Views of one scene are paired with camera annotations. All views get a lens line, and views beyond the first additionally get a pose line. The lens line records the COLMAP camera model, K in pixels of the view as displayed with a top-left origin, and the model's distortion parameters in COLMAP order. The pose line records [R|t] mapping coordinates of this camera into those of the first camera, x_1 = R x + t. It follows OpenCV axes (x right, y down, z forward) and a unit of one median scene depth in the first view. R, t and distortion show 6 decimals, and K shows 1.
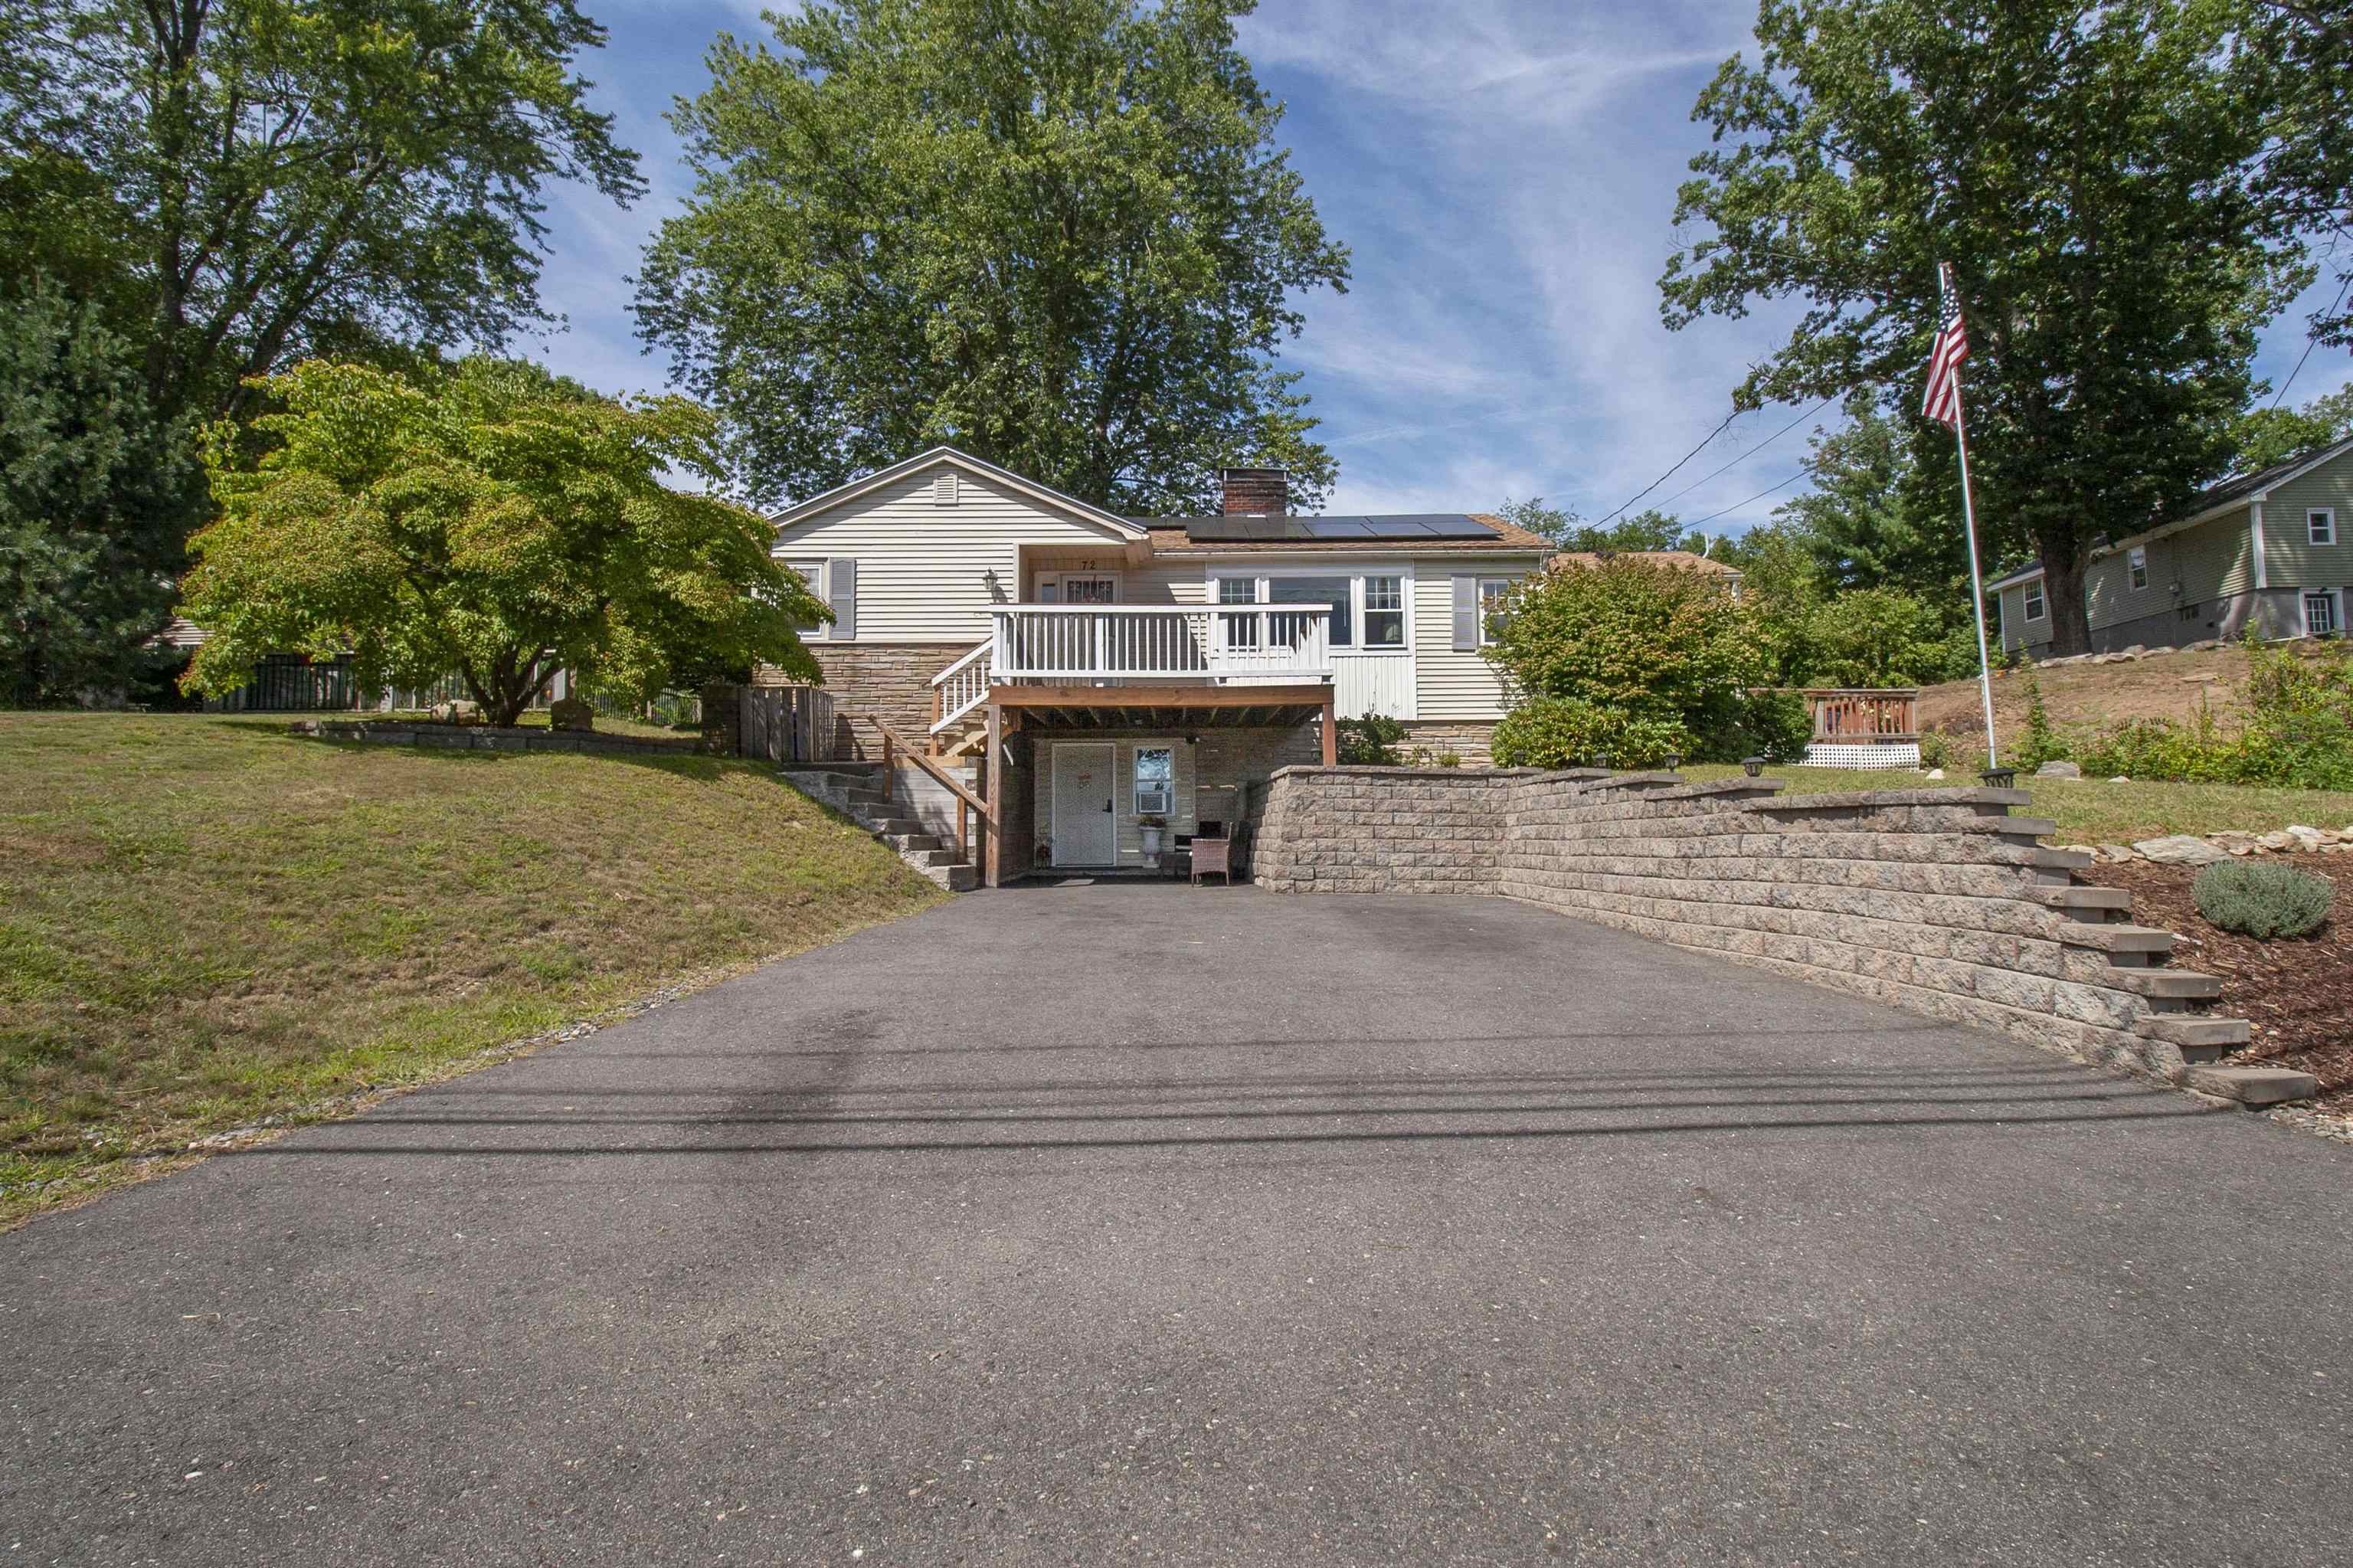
lens RADIAL K [[1078.5, 0, 1162.7], [0, 1078.5, 775.5], [0, 0, 1]] dist [-0.004898, -0.008849]
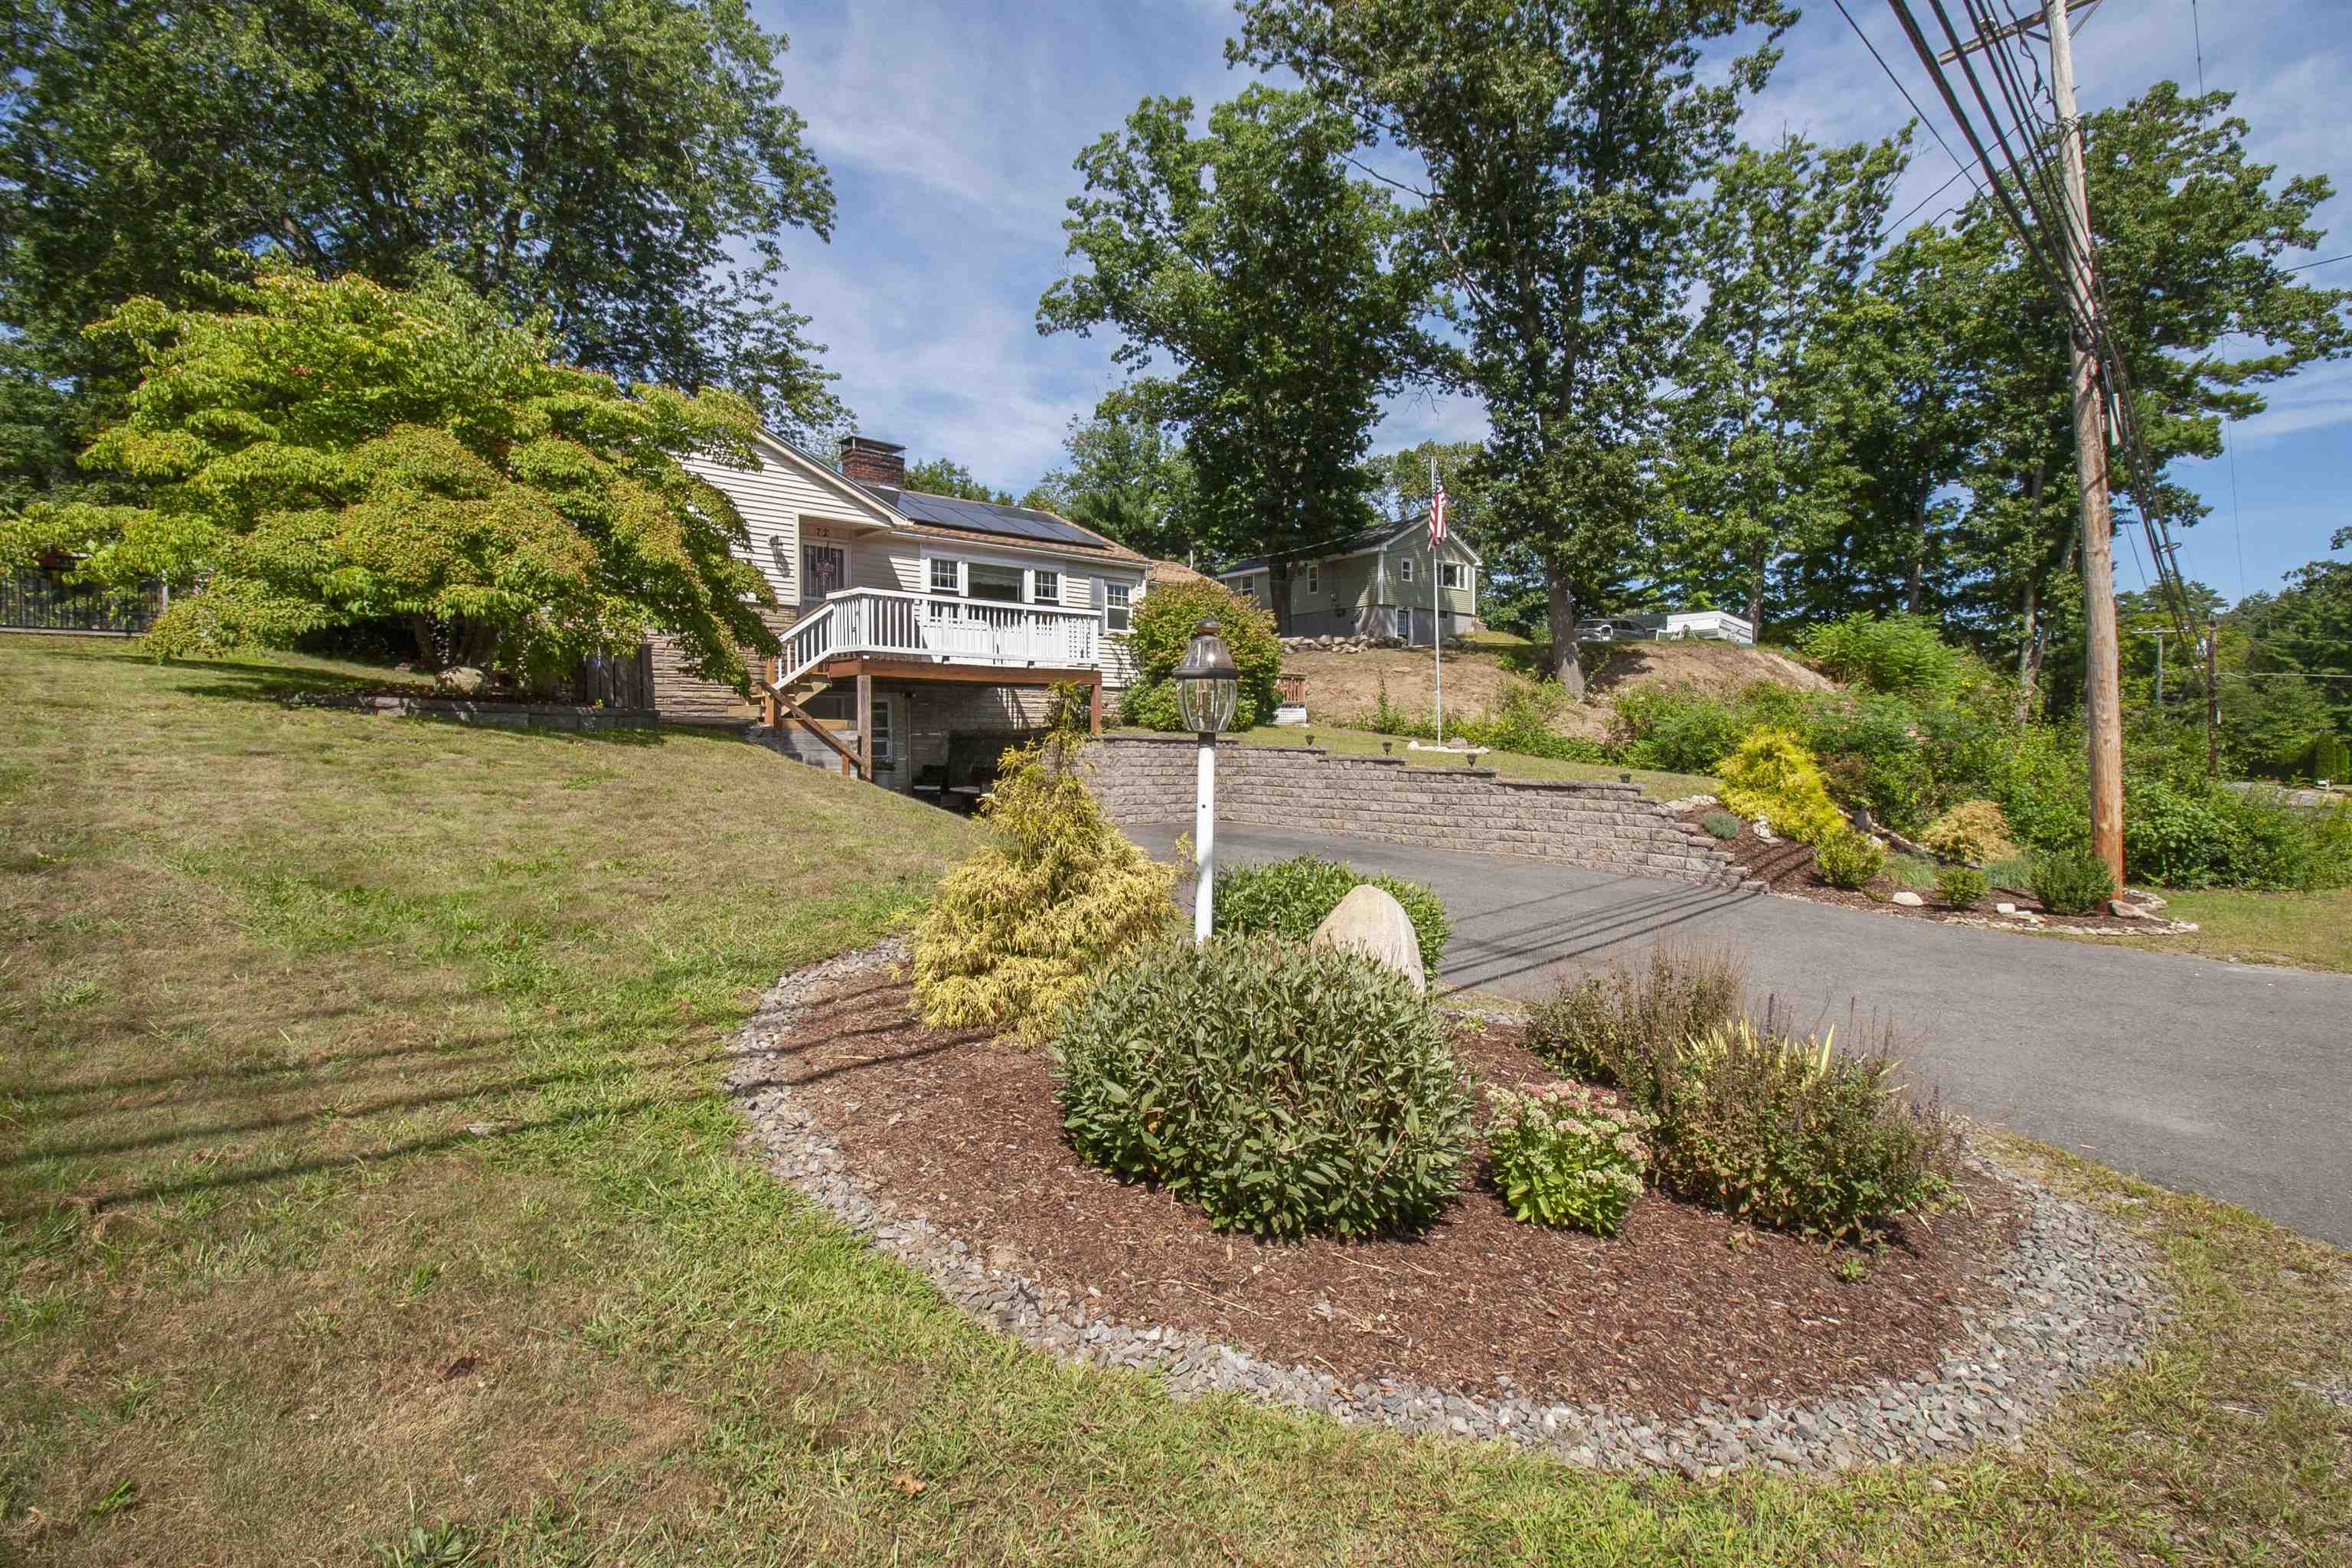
lens RADIAL K [[1078.0, 0, 1136.6], [0, 1078.0, 759.8], [0, 0, 1]] dist [-0.004898, -0.008849]
pose [[0.762539, -0.009858, 0.646867, -0.574186], [-0.041372, 0.997094, 0.063966, -0.050981], [-0.645618, -0.075539, 0.759915, -0.058623]]
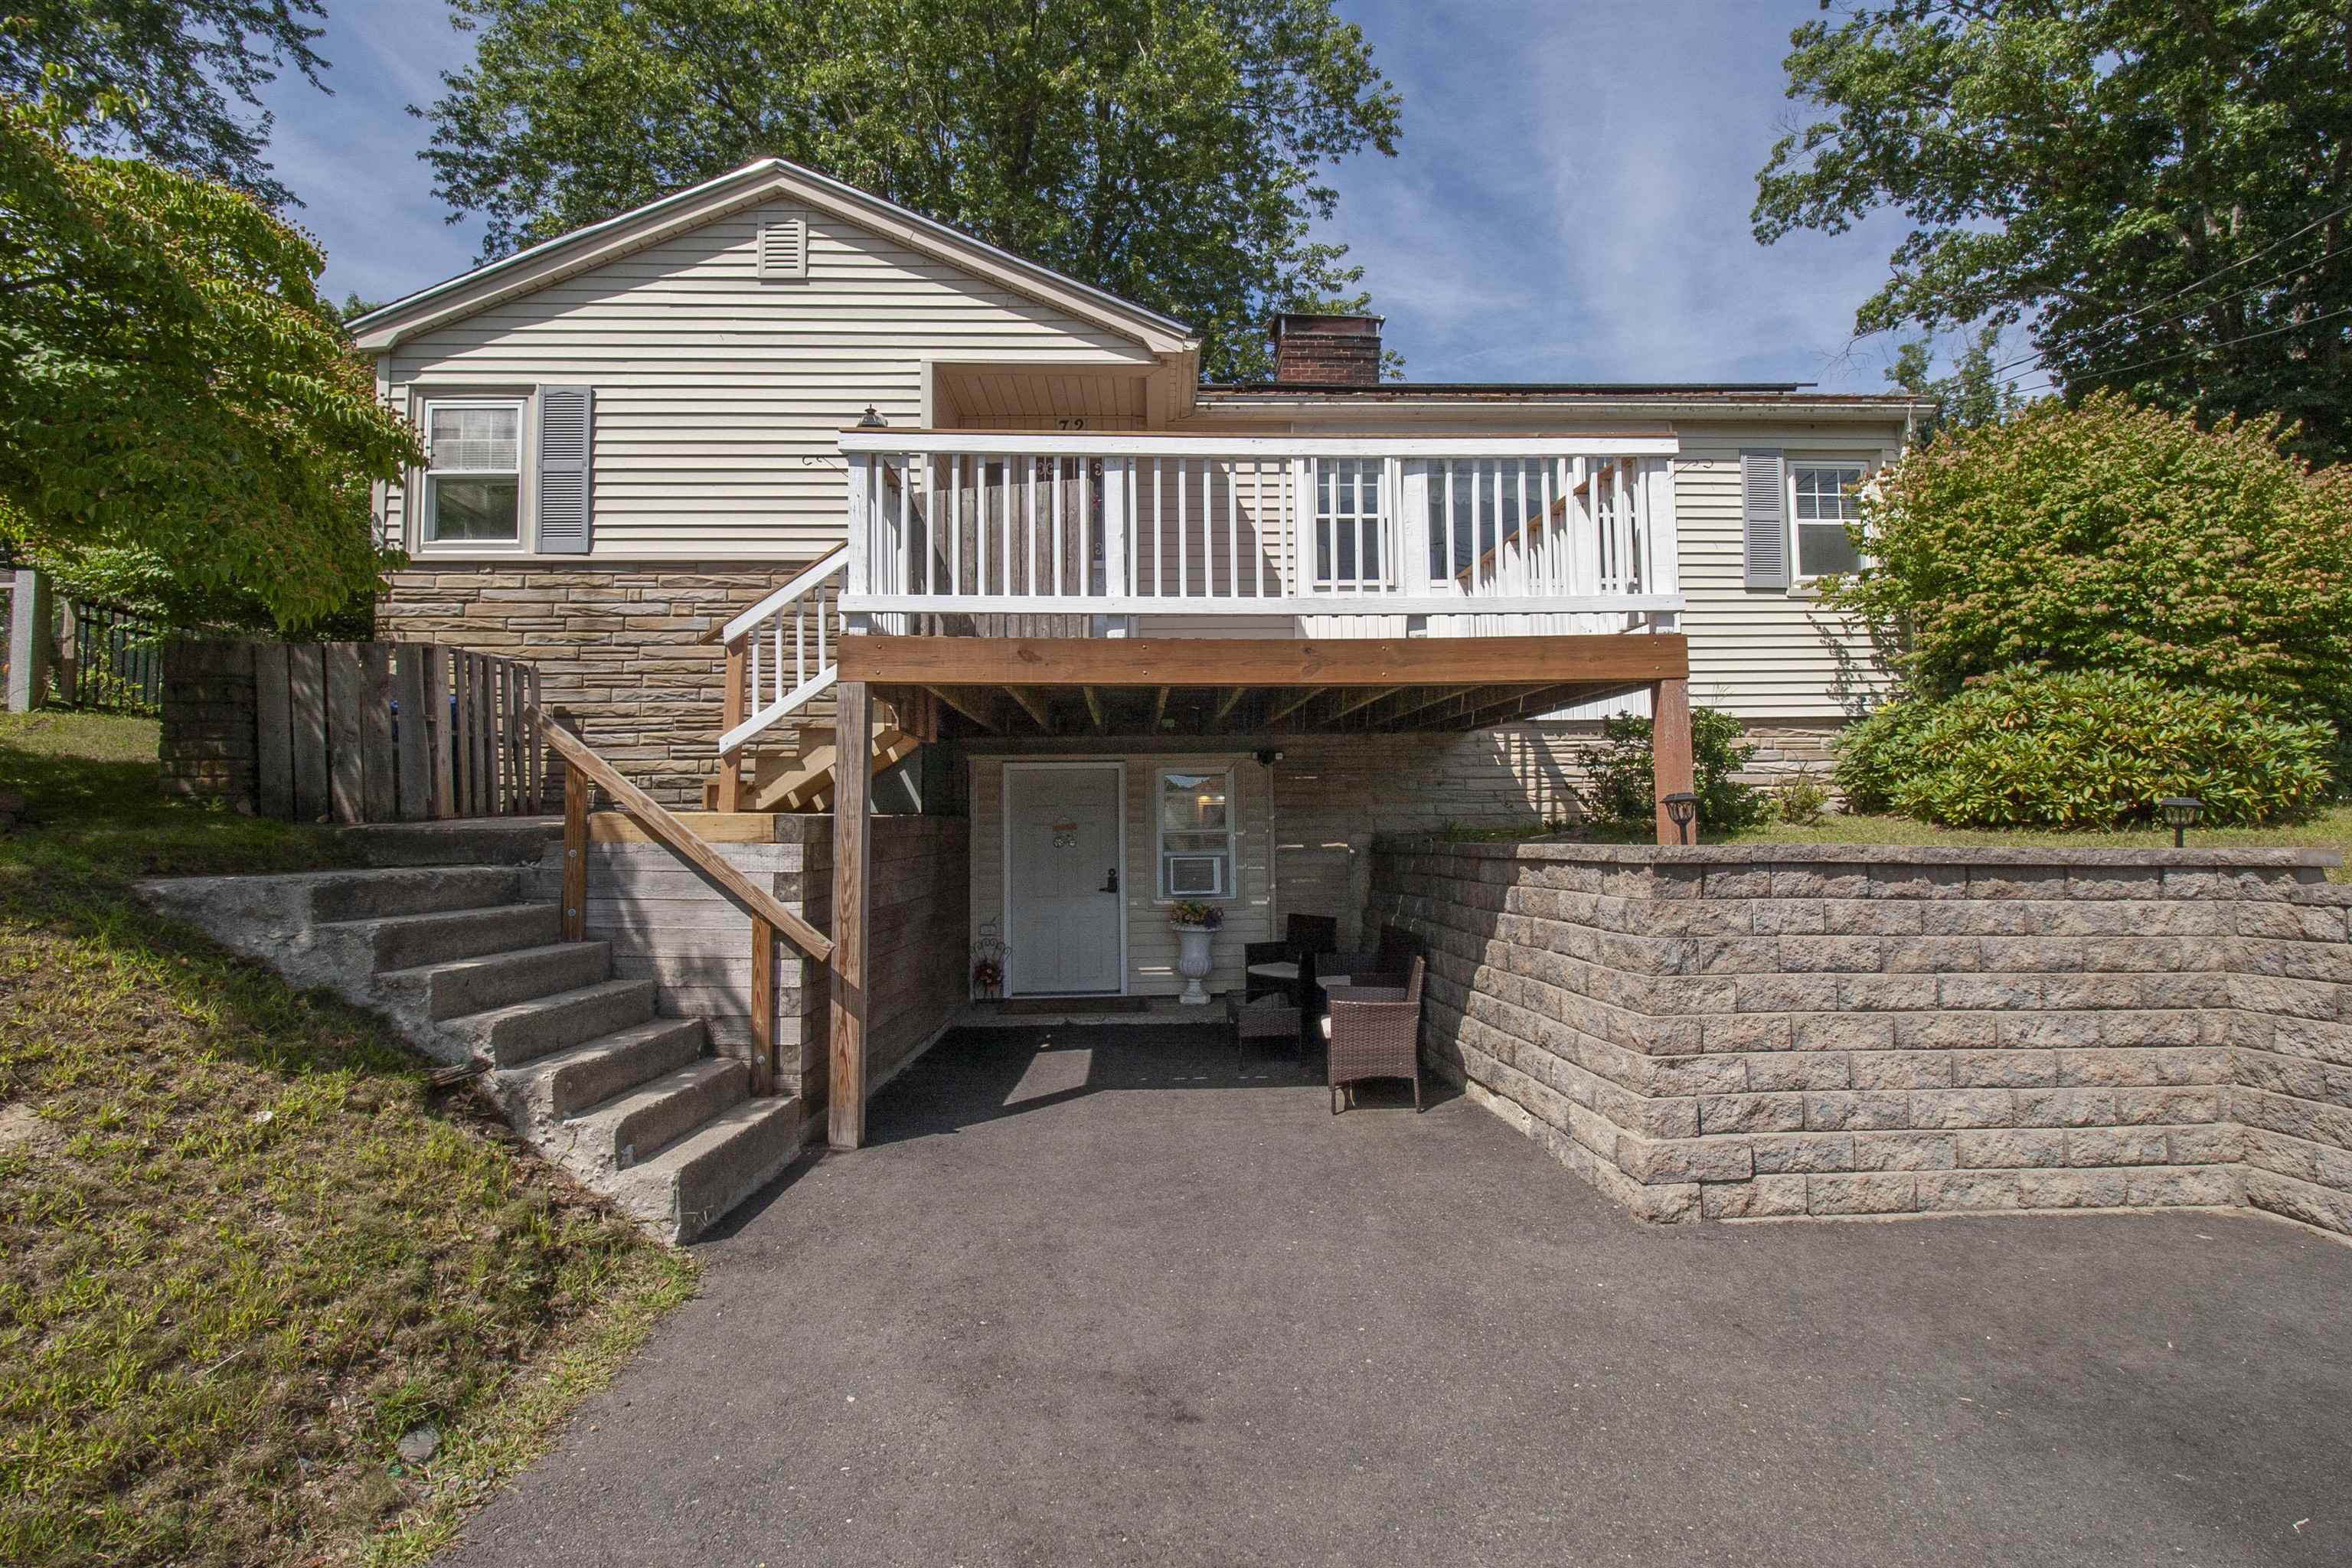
lens RADIAL K [[1078.0, 0, 1186.6], [0, 1078.0, 776.4], [0, 0, 1]] dist [-0.004898, -0.008849]
pose [[0.998253, -0.004805, 0.058897, -0.047180], [0.004552, 0.999980, 0.004426, -0.026911], [-0.058917, -0.004150, 0.998254, 0.501294]]
